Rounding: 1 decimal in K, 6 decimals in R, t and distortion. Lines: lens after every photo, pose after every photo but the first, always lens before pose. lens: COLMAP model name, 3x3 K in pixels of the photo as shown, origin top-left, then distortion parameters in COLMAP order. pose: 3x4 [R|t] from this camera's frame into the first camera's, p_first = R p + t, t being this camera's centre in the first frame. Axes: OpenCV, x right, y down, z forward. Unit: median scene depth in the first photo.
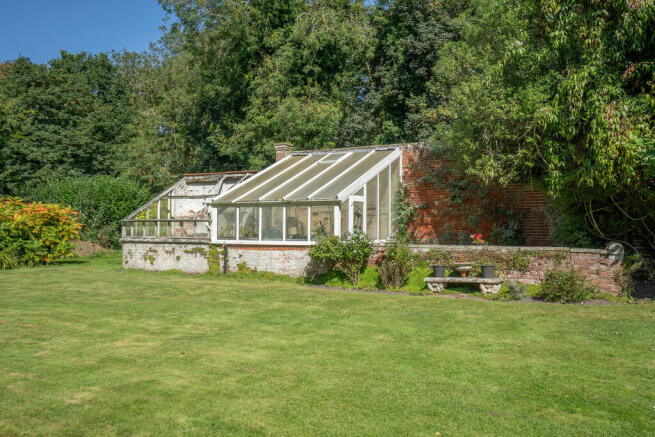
lens RADIAL K [[577.2, 0, 327.5], [0, 577.2, 218.5], [0, 0, 1]] dist [0.011565, 0.009418]
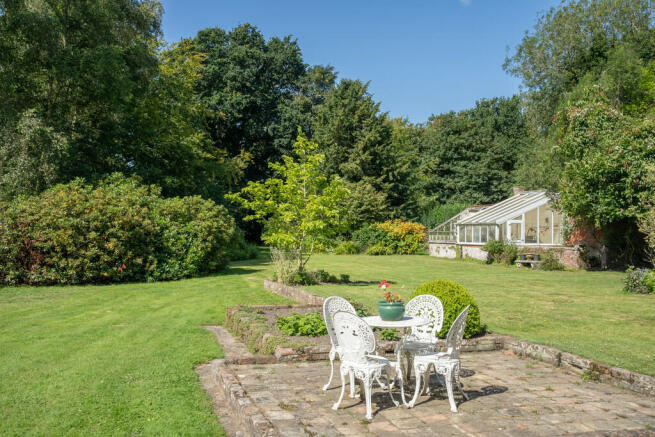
lens RADIAL K [[650.8, 0, 327.5], [0, 650.8, 218.5], [0, 0, 1]] dist [0.003143, -0.000212]
pose [[0.715826, -0.009660, -0.698212, 0.990463], [0.000965, 0.999917, -0.012844, -0.015171], [0.698278, 0.008521, 0.715776, -0.876022]]
